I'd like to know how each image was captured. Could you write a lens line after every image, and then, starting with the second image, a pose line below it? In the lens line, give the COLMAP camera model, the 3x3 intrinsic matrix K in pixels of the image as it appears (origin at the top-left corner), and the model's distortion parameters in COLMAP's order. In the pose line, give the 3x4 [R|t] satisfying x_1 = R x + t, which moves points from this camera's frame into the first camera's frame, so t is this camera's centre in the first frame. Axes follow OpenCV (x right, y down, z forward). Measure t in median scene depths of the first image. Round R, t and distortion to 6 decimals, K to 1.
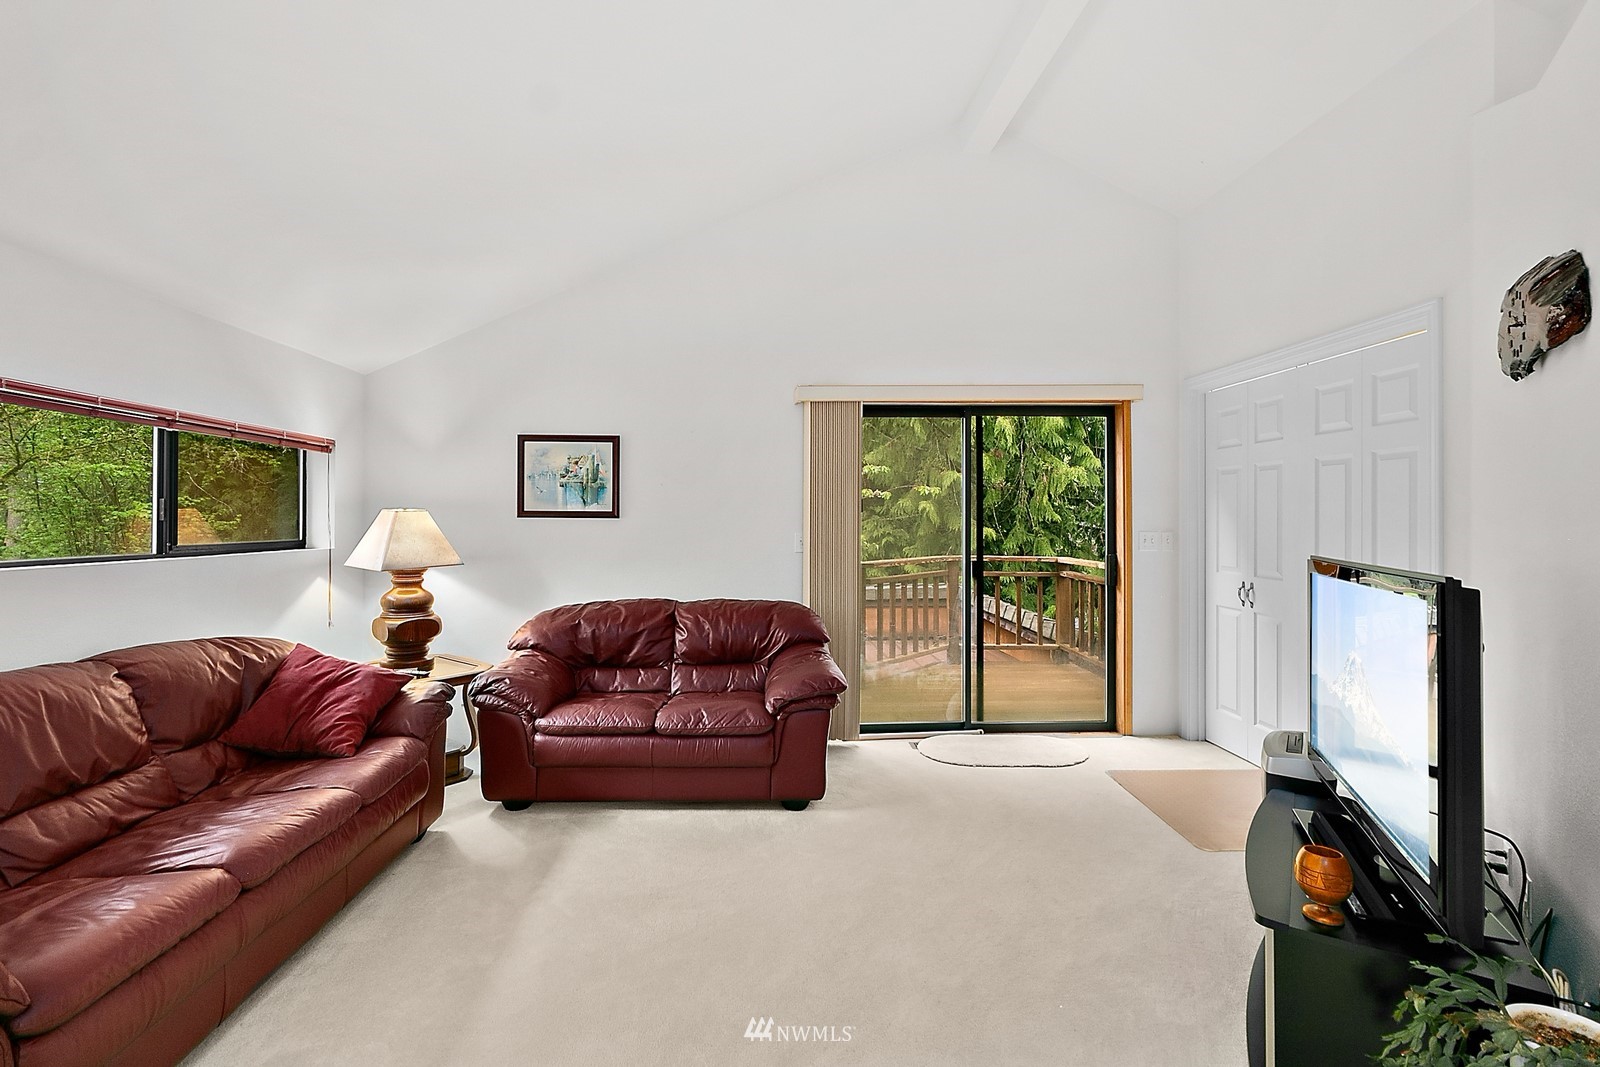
lens RADIAL K [[750.3, 0, 797.0], [0, 750.3, 528.7], [0, 0, 1]] dist [0.003368, 0.002445]
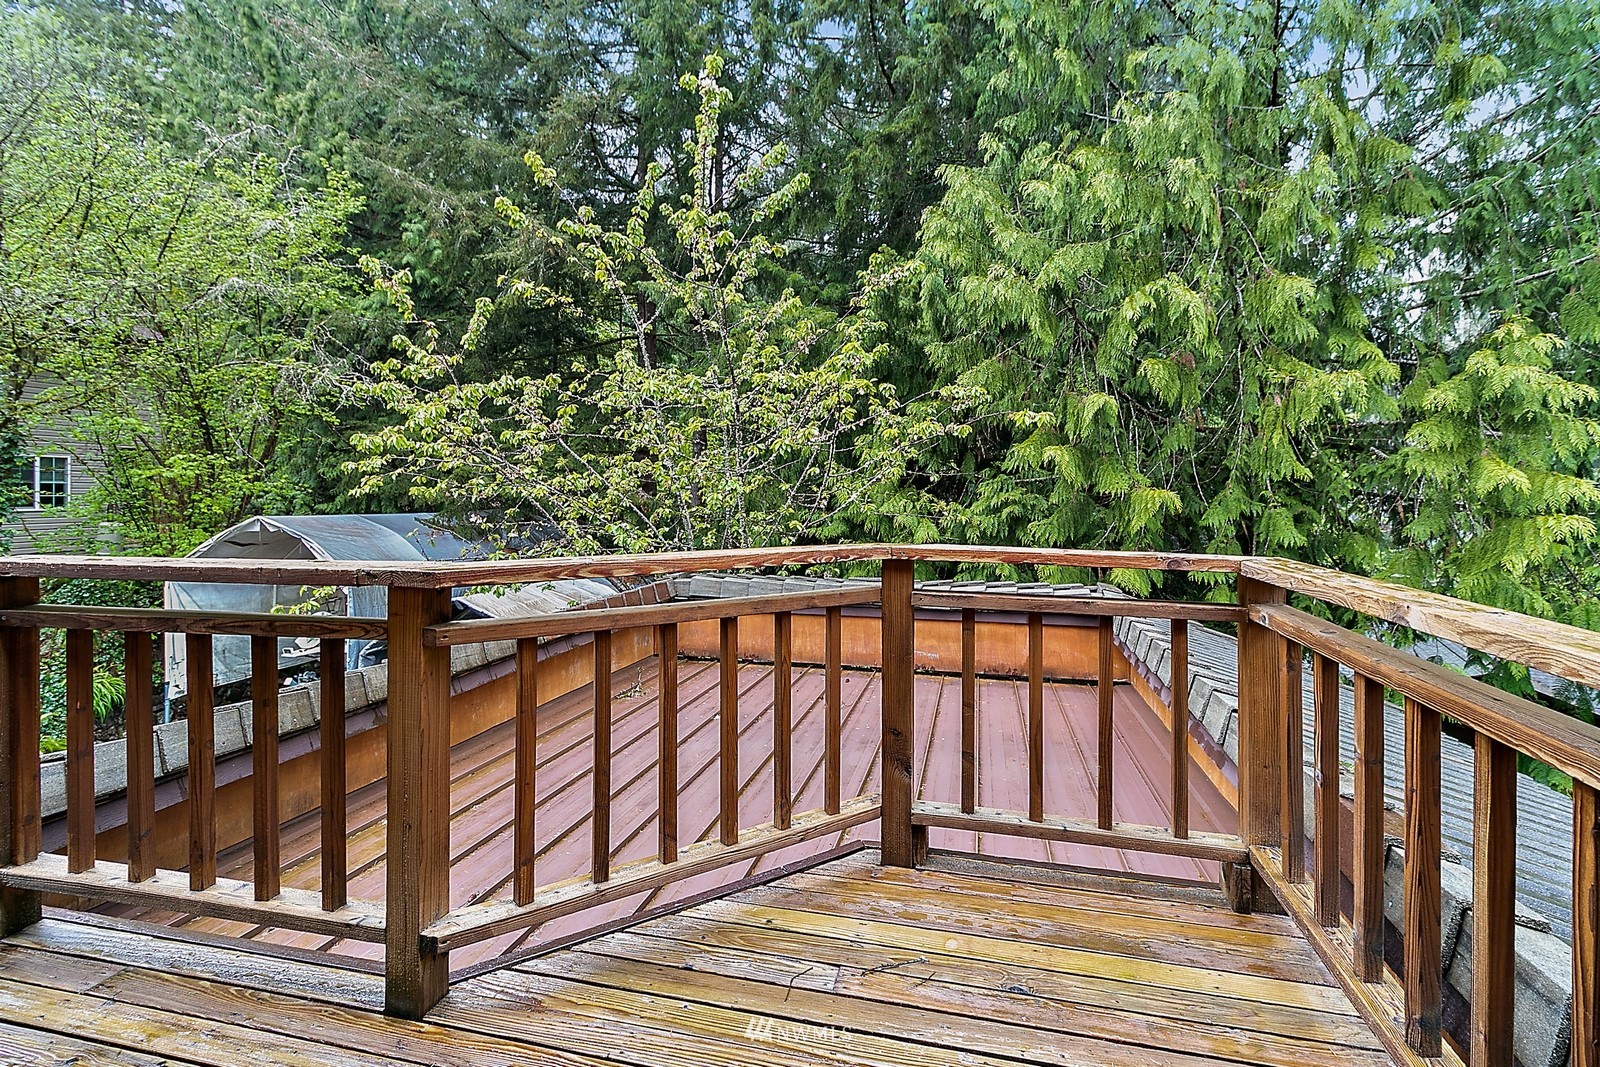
lens RADIAL K [[750.3, 0, 810.7], [0, 750.3, 504.0], [0, 0, 1]] dist [0.003368, 0.002445]
pose [[0.961134, 0.004708, -0.276041, 0.140778], [-0.004437, 0.999989, 0.001609, 0.009142], [0.276046, -0.000322, 0.961144, 0.343337]]
